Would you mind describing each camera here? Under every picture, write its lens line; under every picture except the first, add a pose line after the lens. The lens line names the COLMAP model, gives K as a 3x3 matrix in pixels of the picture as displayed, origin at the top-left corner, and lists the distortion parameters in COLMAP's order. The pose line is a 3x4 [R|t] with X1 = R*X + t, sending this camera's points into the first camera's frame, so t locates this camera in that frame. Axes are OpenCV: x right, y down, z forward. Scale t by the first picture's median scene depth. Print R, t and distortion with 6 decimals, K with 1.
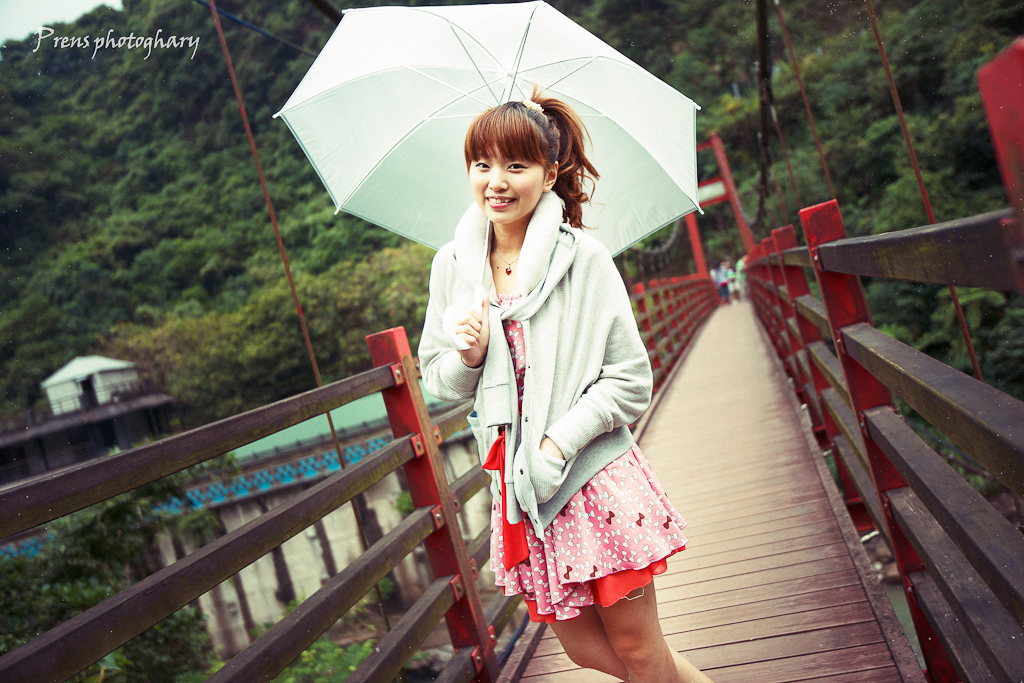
lens RADIAL K [[883.8, 0, 509.9], [0, 883.8, 335.8], [0, 0, 1]] dist [-0.058112, -0.001035]
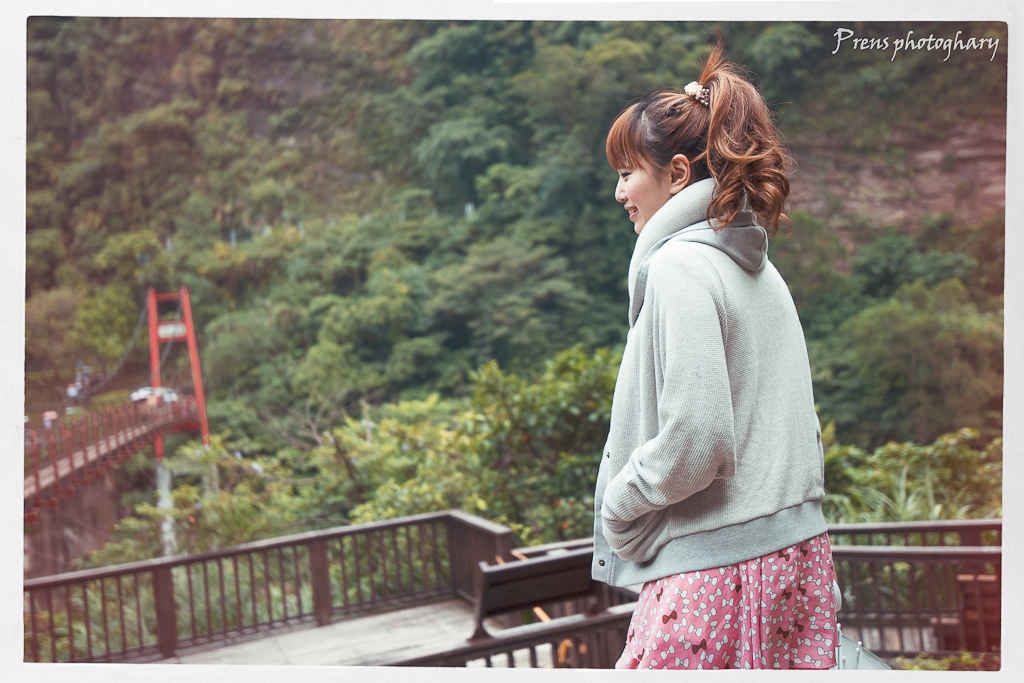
lens RADIAL K [[1018.7, 0, 509.7], [0, 1018.7, 336.5], [0, 0, 1]] dist [0.054737, 0.000000]
pose [[0.874044, 0.193119, 0.445816, -0.010380], [-0.147724, 0.979798, -0.134810, -0.012414], [-0.462844, 0.051972, 0.884915, -0.404917]]
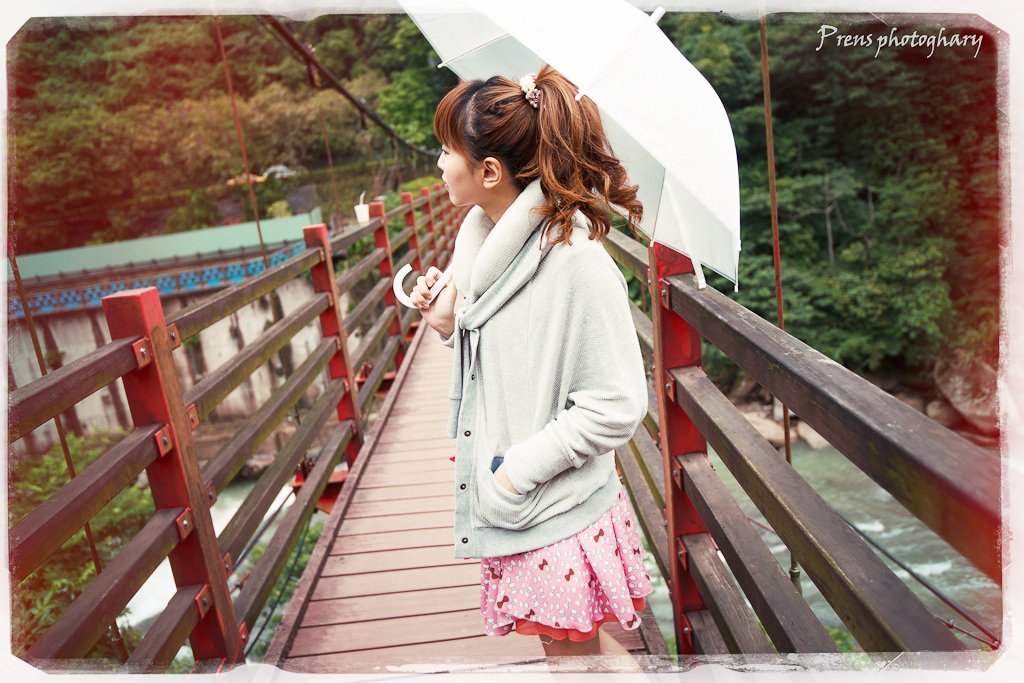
lens RADIAL K [[717.4, 0, 509.8], [0, 717.4, 343.9], [0, 0, 1]] dist [-0.007202, 0.015485]
pose [[0.950445, 0.087356, 0.298366, -0.000202], [-0.140156, 0.977050, 0.160405, -0.003583], [-0.277507, -0.194275, 0.940876, 0.009632]]
